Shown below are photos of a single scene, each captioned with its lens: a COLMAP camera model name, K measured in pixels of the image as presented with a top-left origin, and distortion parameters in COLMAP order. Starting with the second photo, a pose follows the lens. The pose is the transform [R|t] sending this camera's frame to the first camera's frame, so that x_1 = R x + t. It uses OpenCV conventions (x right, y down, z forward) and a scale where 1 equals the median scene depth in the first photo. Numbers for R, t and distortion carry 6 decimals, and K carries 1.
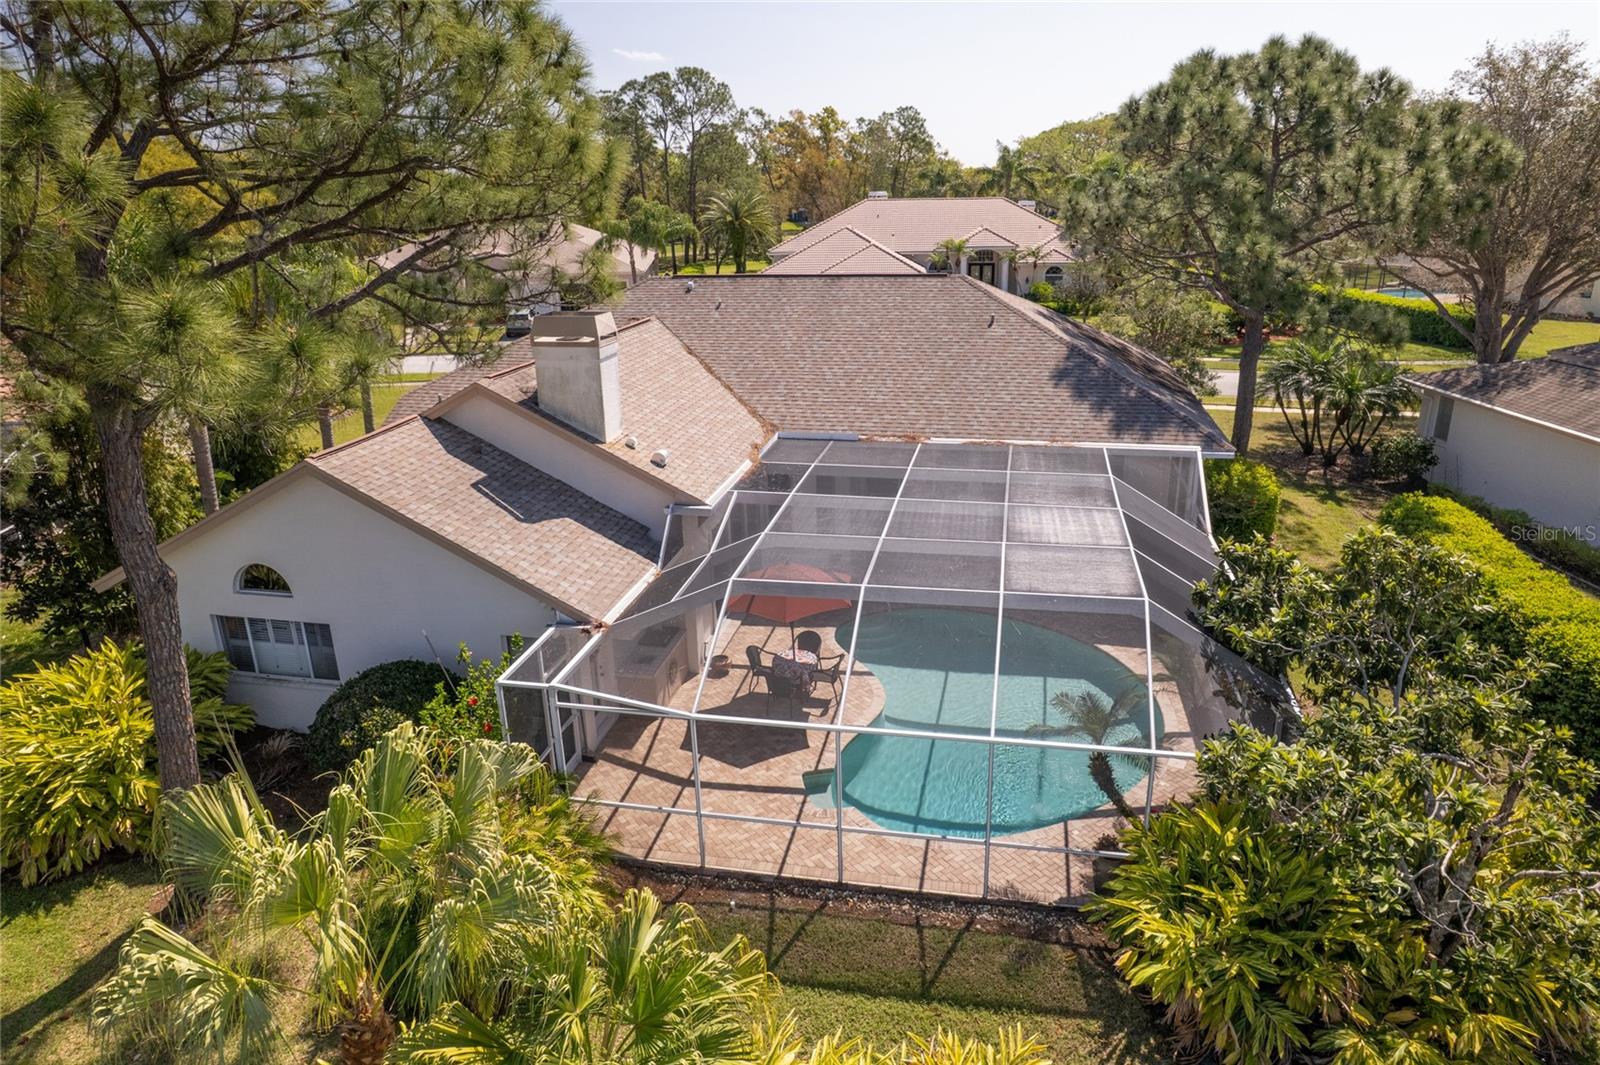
lens RADIAL K [[1014.5, 0, 801.1], [0, 1014.5, 536.3], [0, 0, 1]] dist [-0.049623, 0.030914]
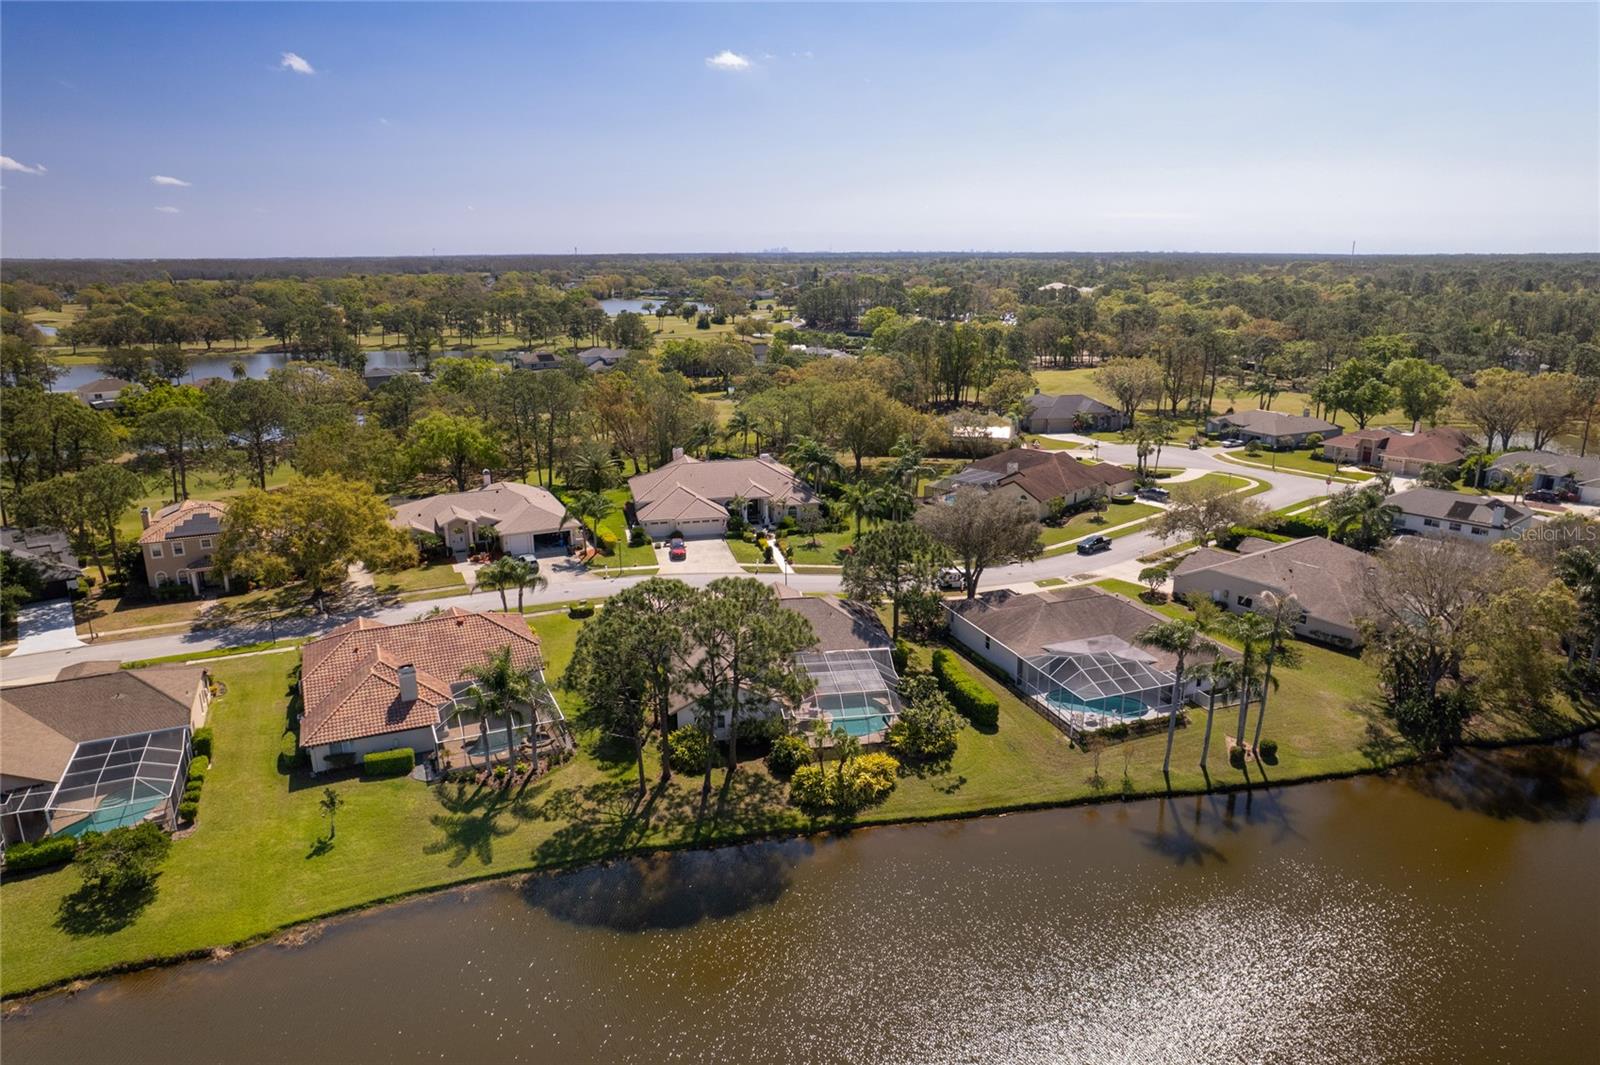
lens RADIAL K [[1014.5, 0, 803.8], [0, 1014.5, 531.9], [0, 0, 1]] dist [-0.049623, 0.030914]
pose [[0.941669, -0.075120, 0.328050, -1.533791], [0.100137, 0.993162, -0.060019, -0.420214], [-0.321298, 0.089368, 0.942752, -3.467691]]
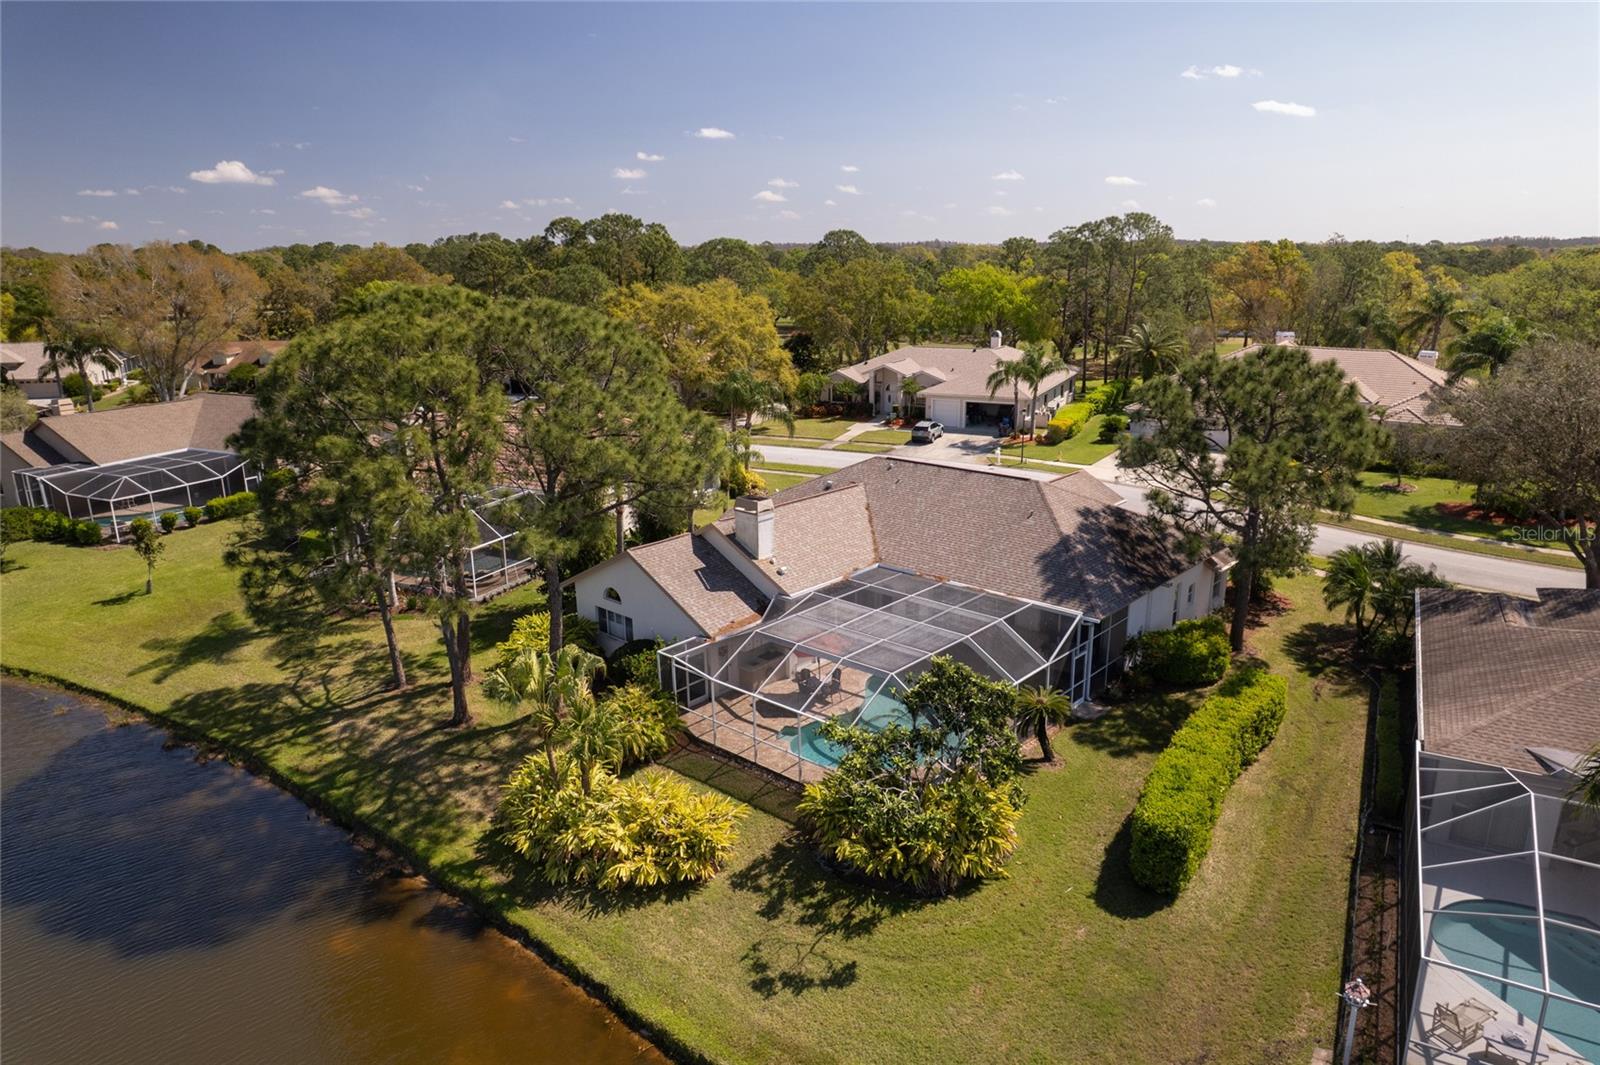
lens RADIAL K [[1014.5, 0, 797.0], [0, 1014.5, 527.5], [0, 0, 1]] dist [-0.049623, 0.030914]
pose [[0.856859, 0.140553, -0.496021, 0.967131], [-0.170504, 0.985237, -0.015363, -0.146864], [0.486539, 0.097738, 0.868175, -0.854114]]
